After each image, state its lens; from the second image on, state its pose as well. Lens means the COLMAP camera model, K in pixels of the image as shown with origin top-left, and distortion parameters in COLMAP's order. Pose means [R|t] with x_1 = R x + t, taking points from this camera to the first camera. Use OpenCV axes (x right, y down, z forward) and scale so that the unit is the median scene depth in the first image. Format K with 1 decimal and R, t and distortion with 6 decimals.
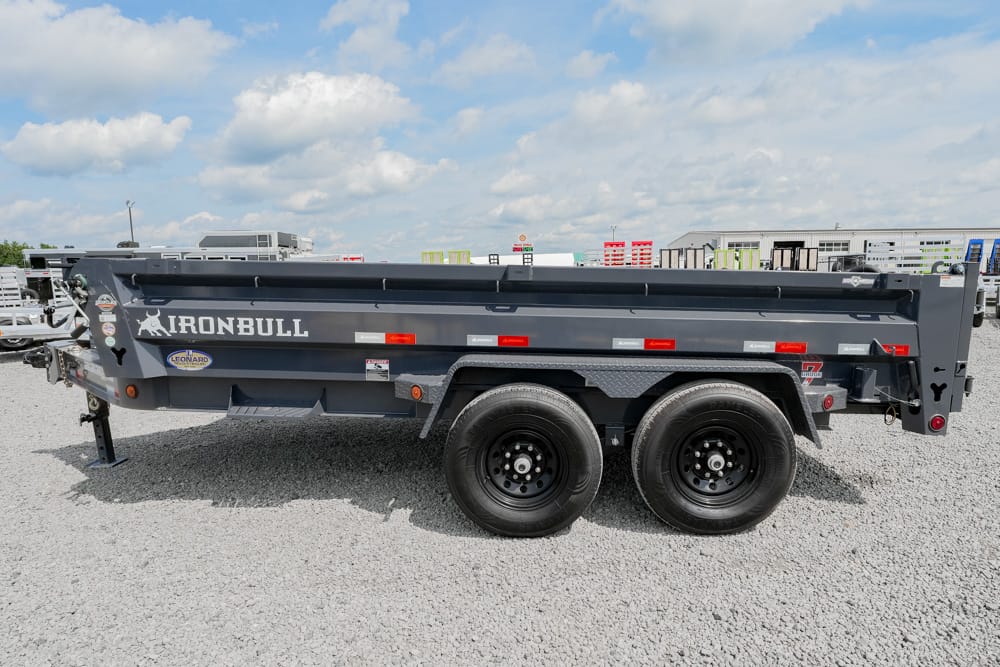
lens RADIAL K [[594.8, 0, 524.9], [0, 594.8, 393.8], [0, 0, 1]] dist [-0.021709, 0.000578]
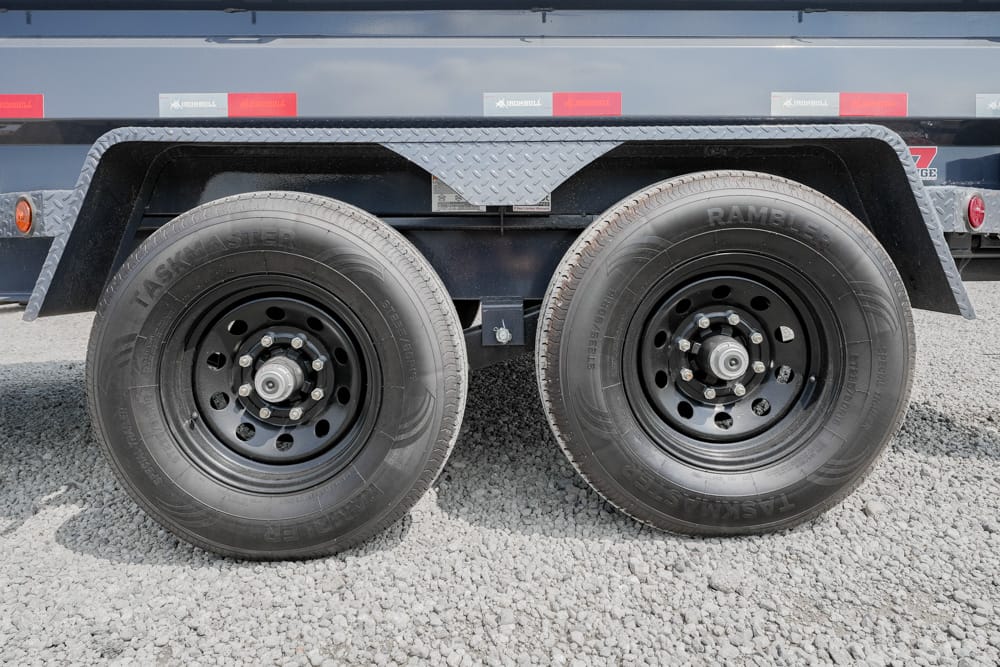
lens RADIAL K [[673.4, 0, 500.7], [0, 673.4, 302.8], [0, 0, 1]] dist [-0.004046, -0.001461]
pose [[0.998439, -0.019468, 0.052349, 0.131862], [0.025928, 0.991727, -0.125715, 0.129567], [-0.049469, 0.126876, 0.990684, 0.515278]]
